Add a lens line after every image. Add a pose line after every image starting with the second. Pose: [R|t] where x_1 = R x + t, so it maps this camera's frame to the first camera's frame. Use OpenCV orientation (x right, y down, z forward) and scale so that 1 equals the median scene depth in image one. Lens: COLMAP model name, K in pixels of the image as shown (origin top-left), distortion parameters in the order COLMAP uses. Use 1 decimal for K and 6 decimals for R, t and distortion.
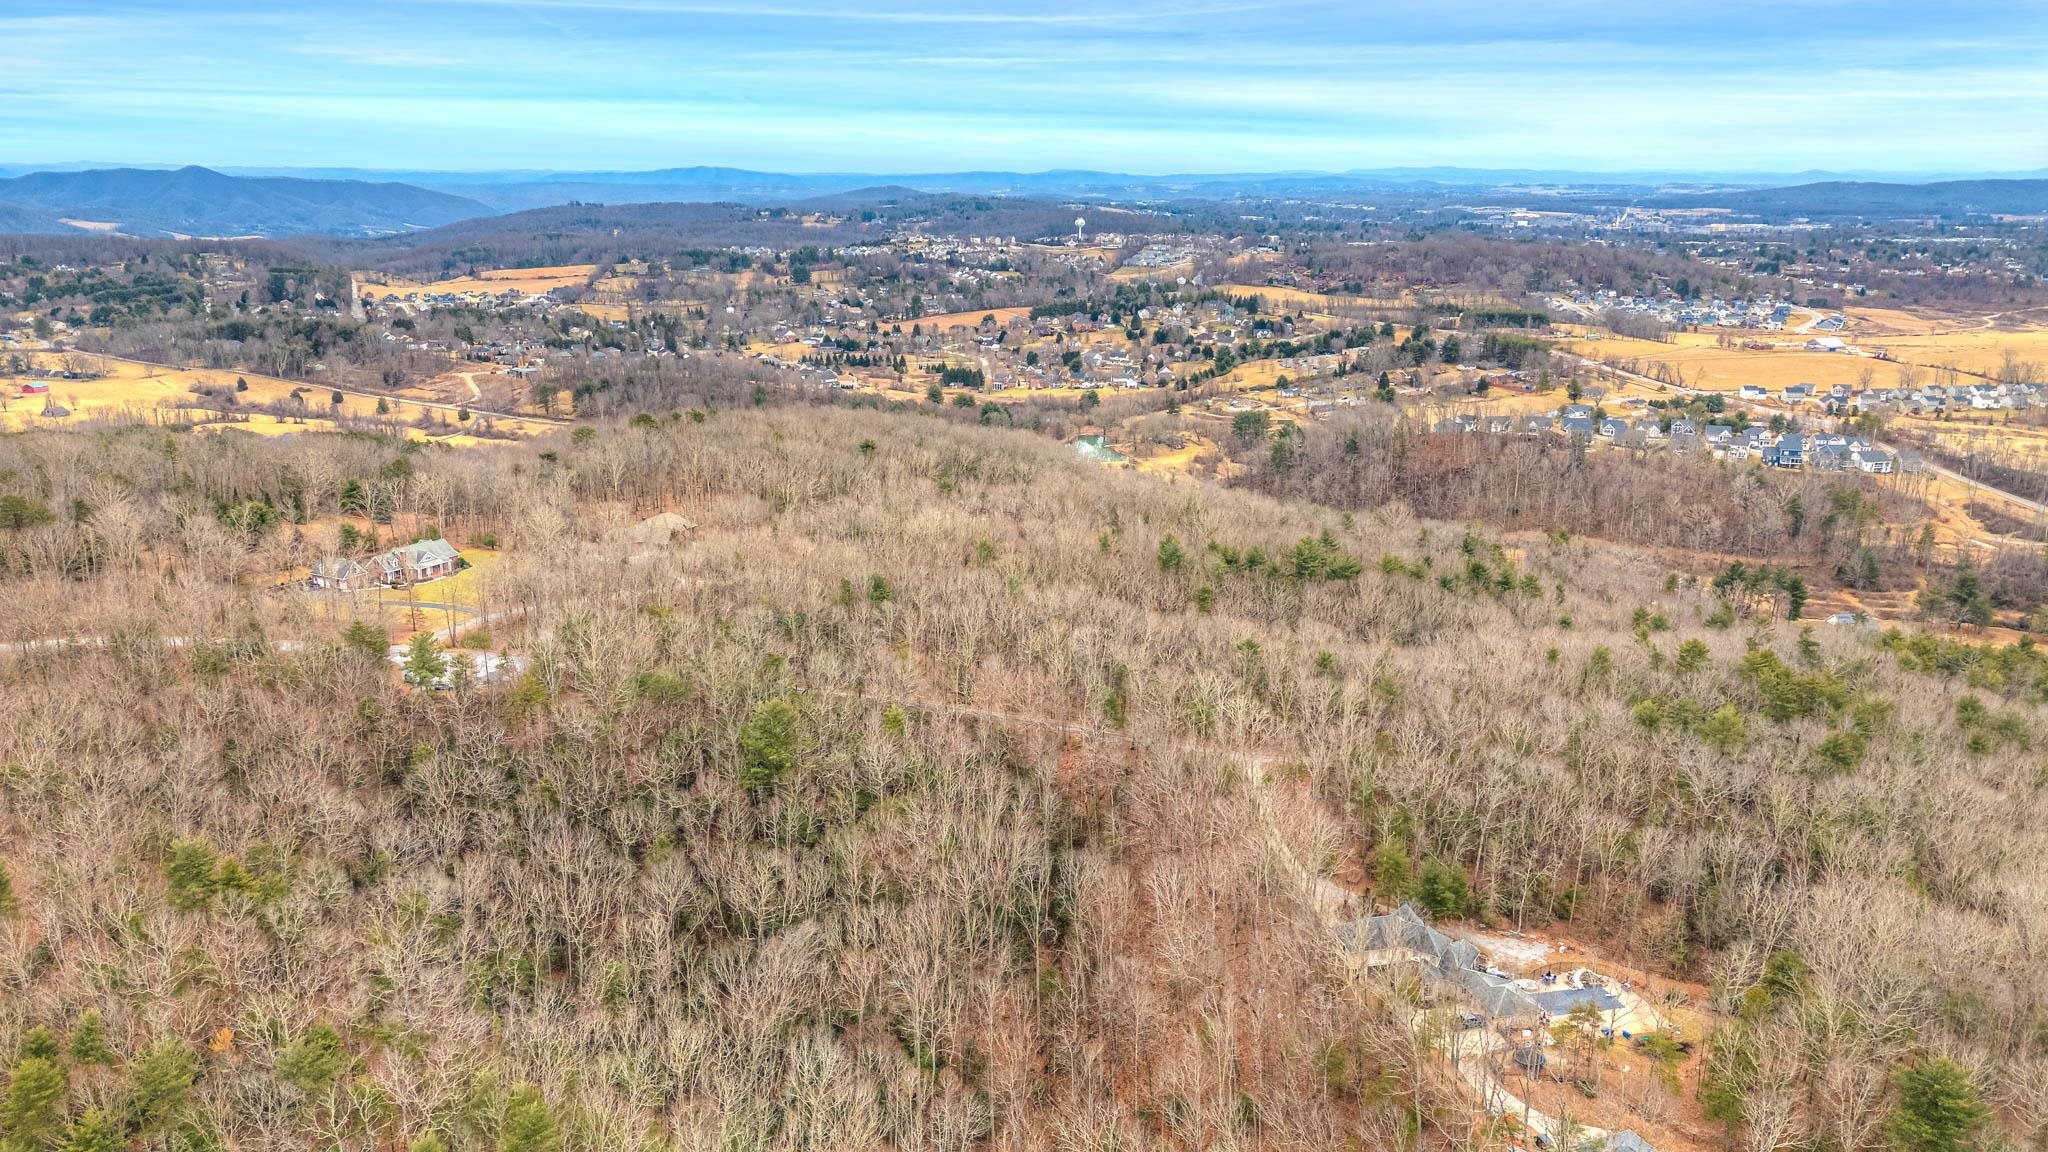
lens RADIAL K [[1490.8, 0, 1020.3], [0, 1490.8, 595.3], [0, 0, 1]] dist [0.082233, -0.077935]
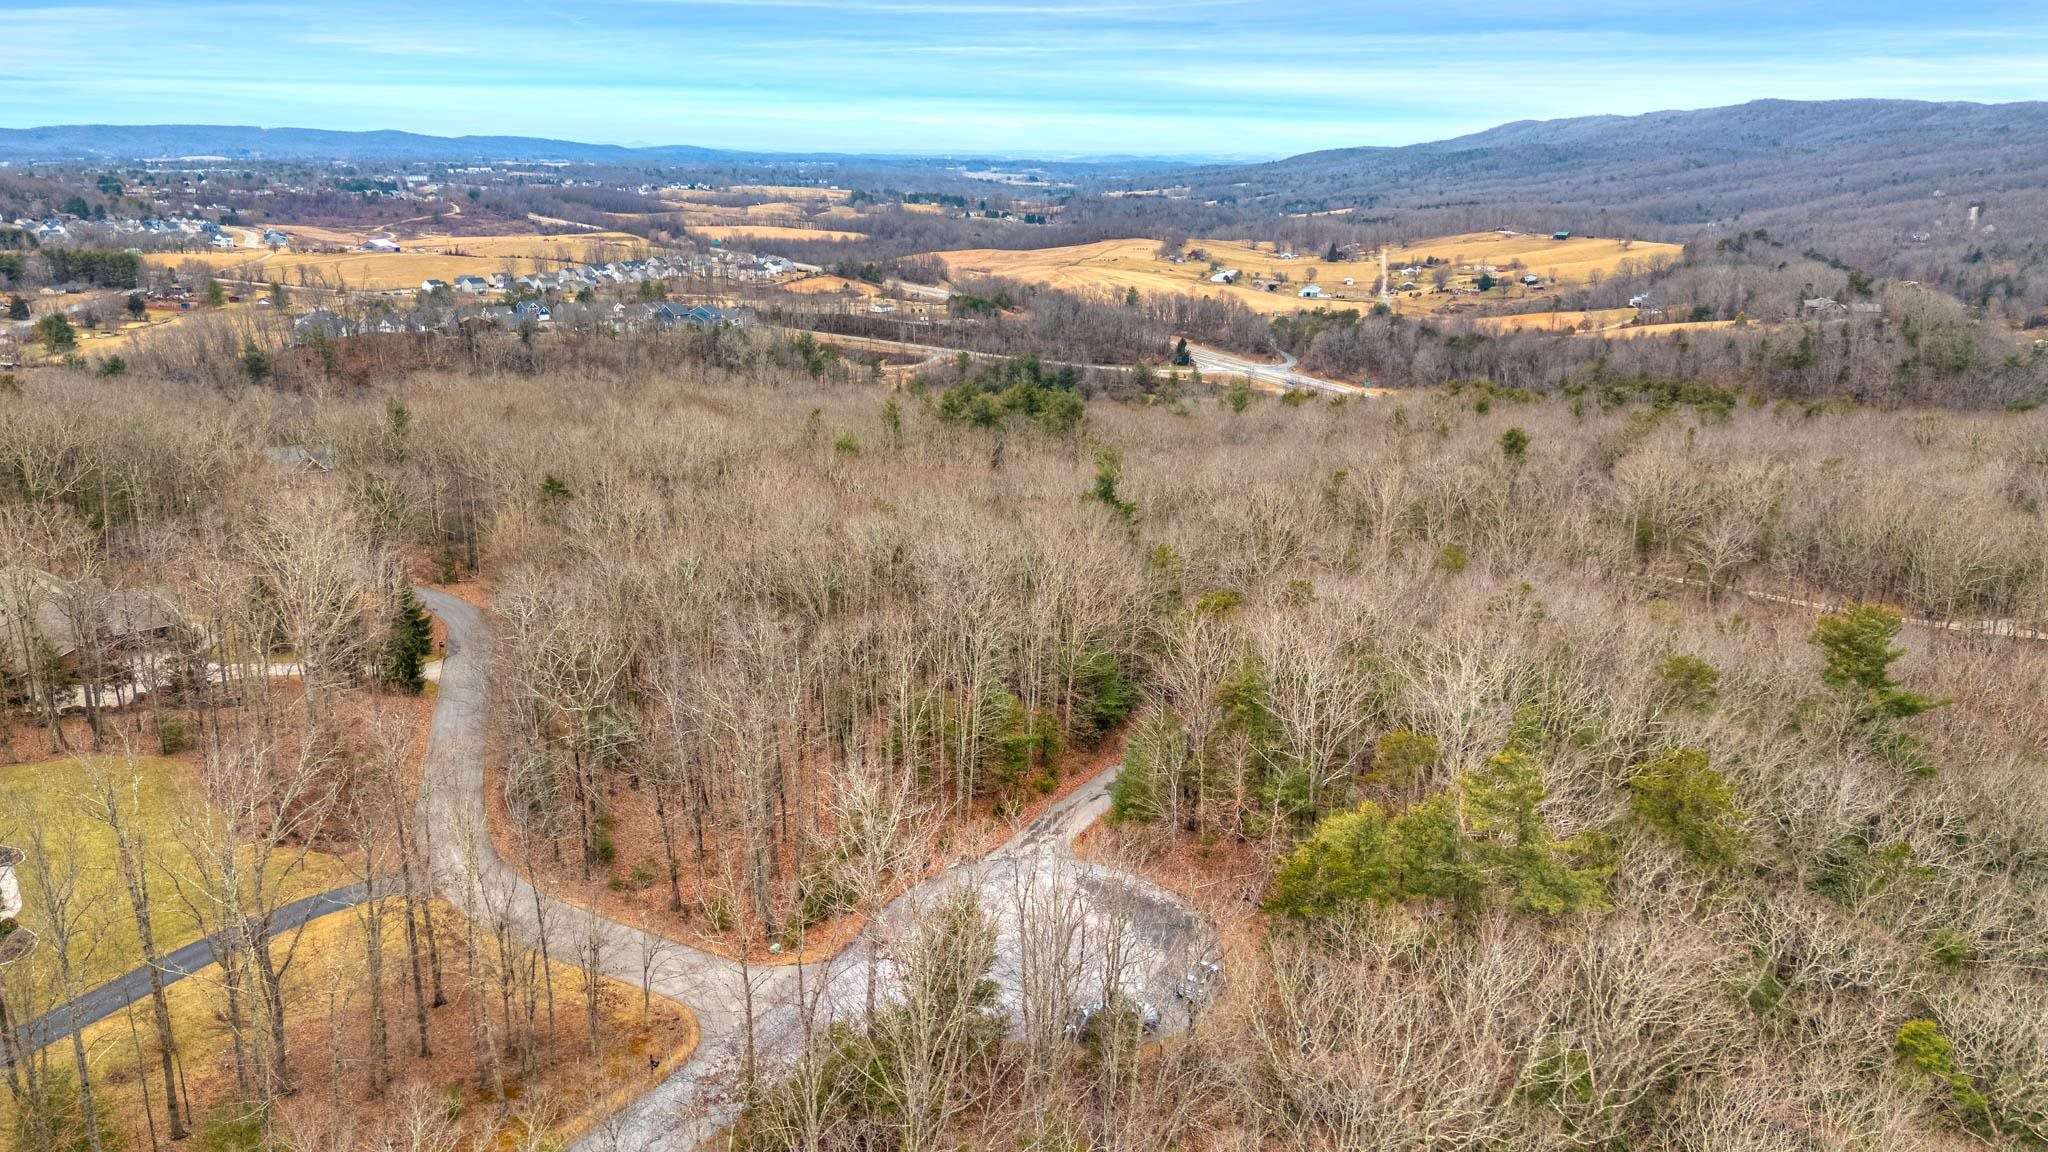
lens RADIAL K [[1490.8, 0, 1023.0], [0, 1490.8, 590.8], [0, 0, 1]] dist [0.082233, -0.077935]
pose [[0.441206, -0.253332, 0.860907, -0.120425], [0.232423, 0.958852, 0.163039, -0.014273], [-0.866785, 0.128160, 0.481931, 0.164283]]
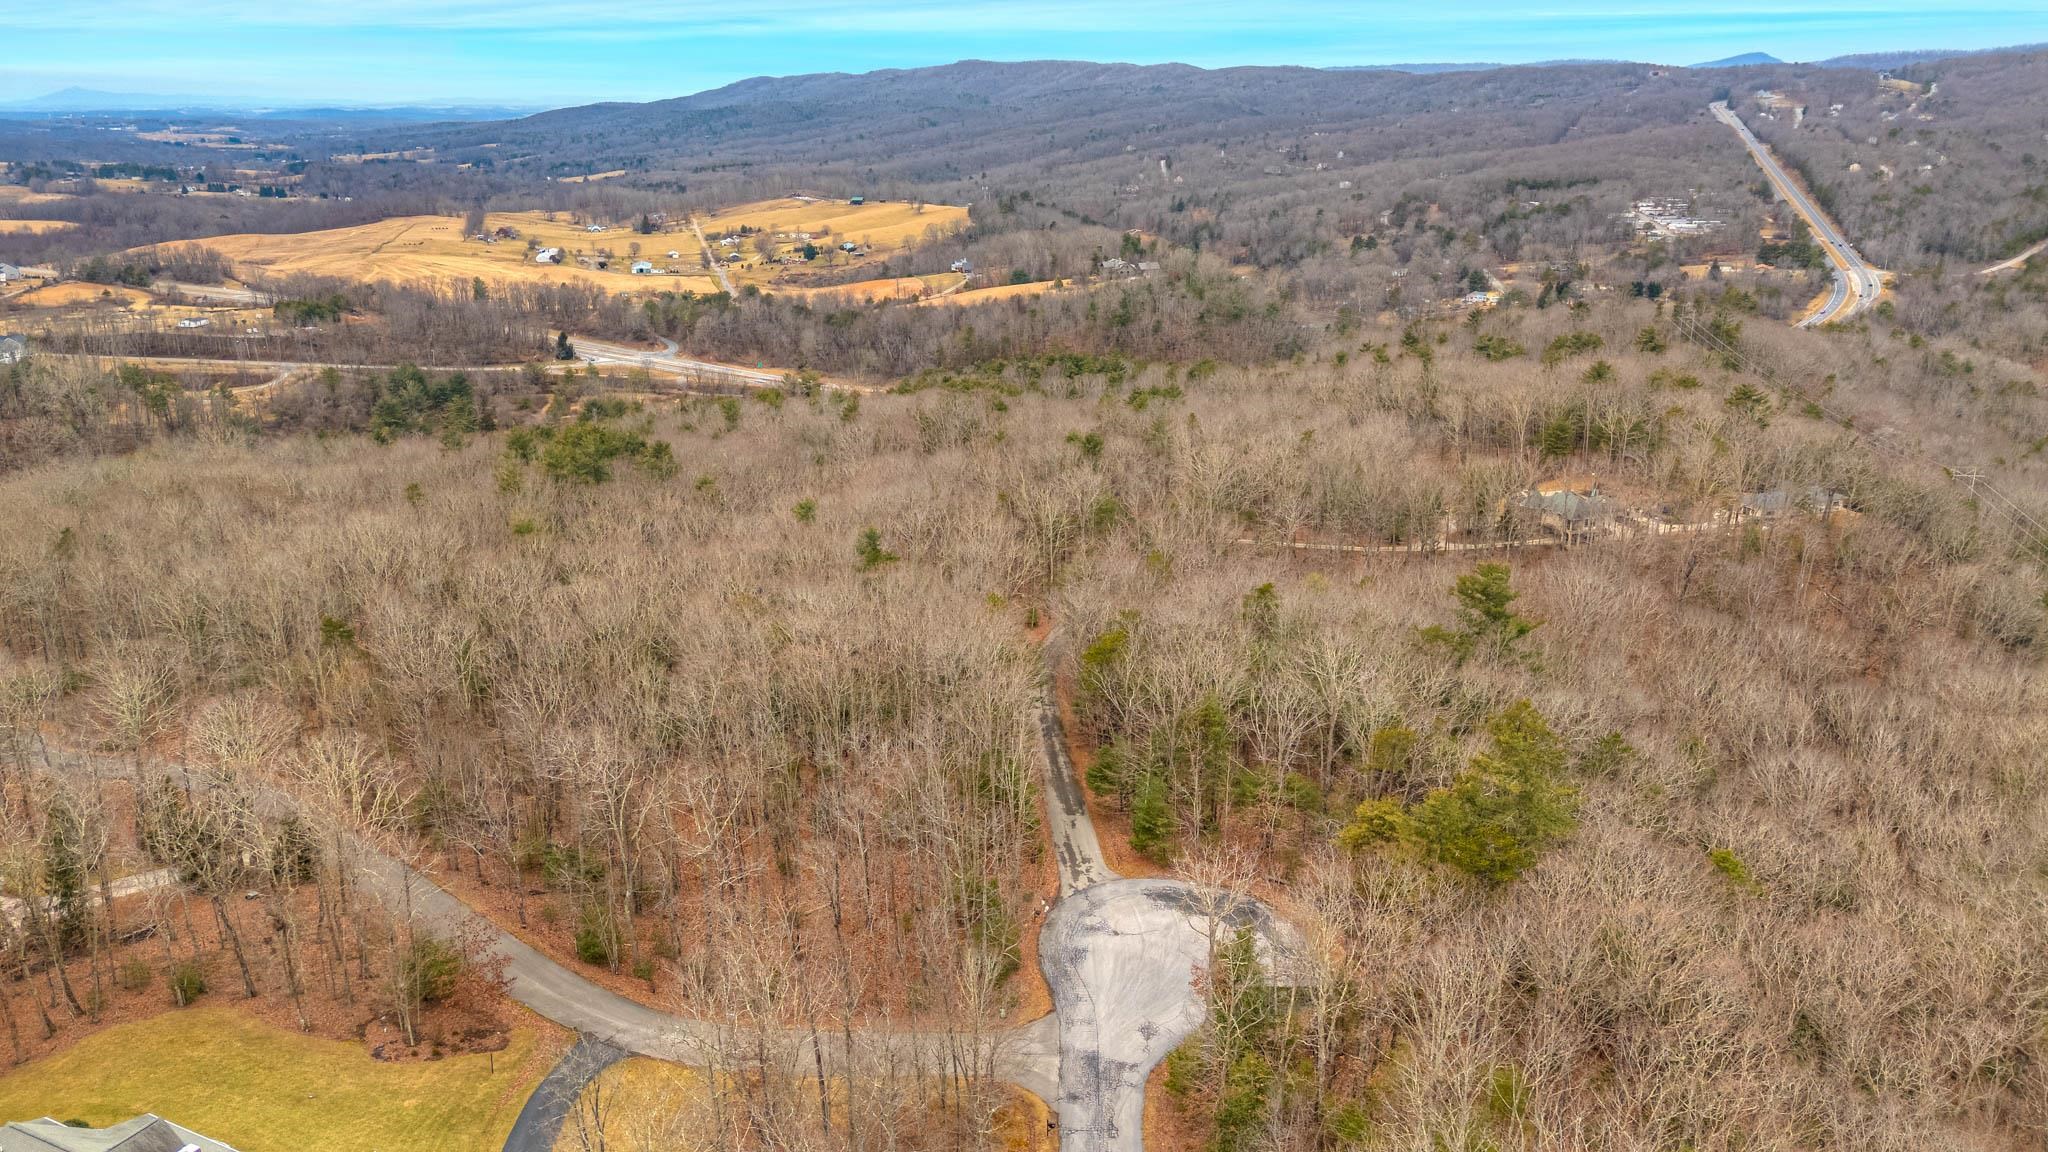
lens RADIAL K [[1490.8, 0, 1020.8], [0, 1490.8, 584.8], [0, 0, 1]] dist [0.082233, -0.077935]
pose [[-0.021620, -0.309828, 0.950547, -0.138004], [0.272819, 0.912857, 0.303748, -0.032854], [-0.961822, 0.265894, 0.064791, 0.192469]]
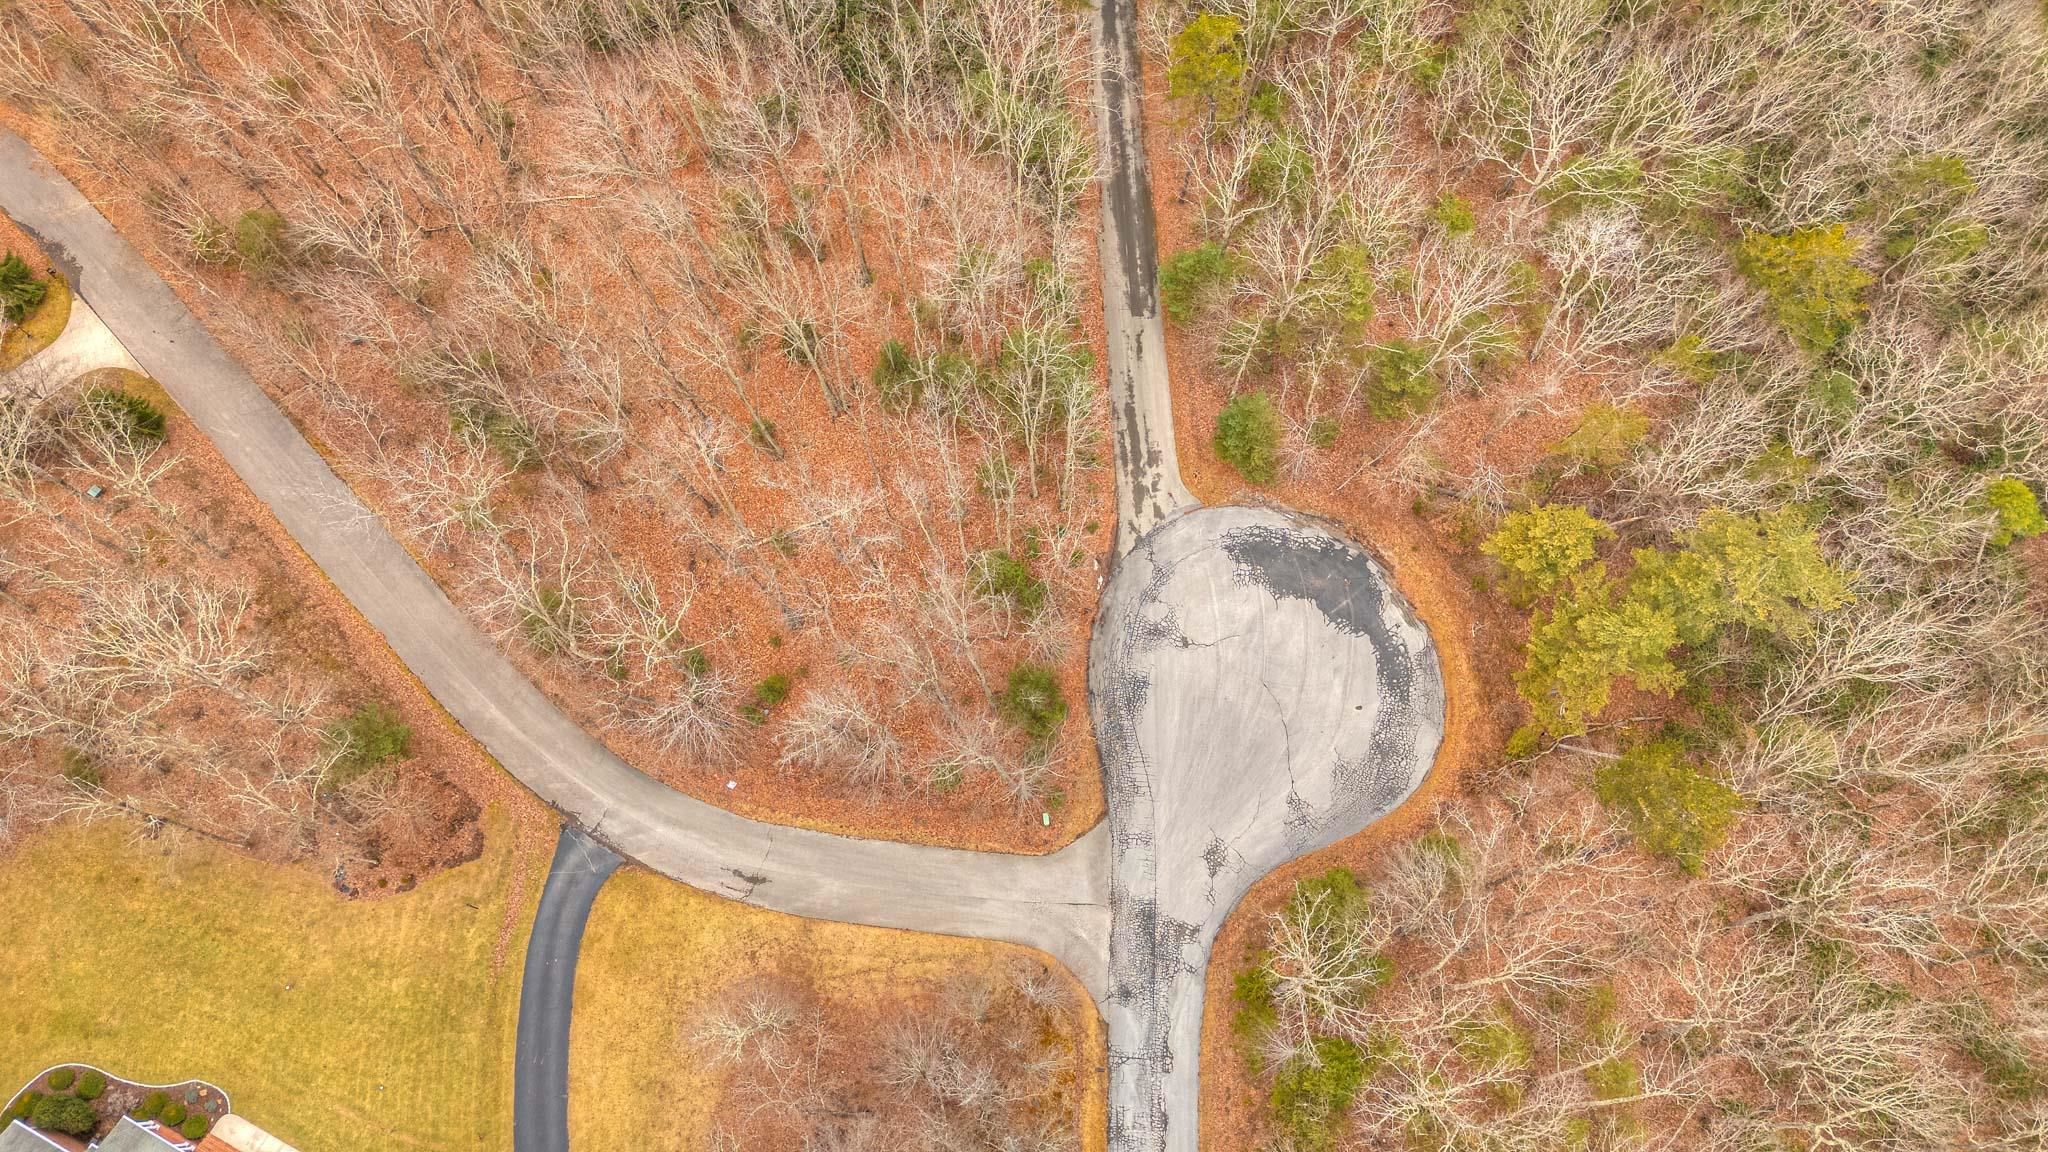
lens RADIAL K [[1490.8, 0, 1024.5], [0, 1490.8, 583.4], [0, 0, 1]] dist [0.082233, -0.077935]
pose [[-0.011532, -0.955128, 0.295968, -0.085932], [0.294816, 0.279583, 0.913738, -0.051105], [-0.955485, 0.097794, 0.278363, 0.186381]]
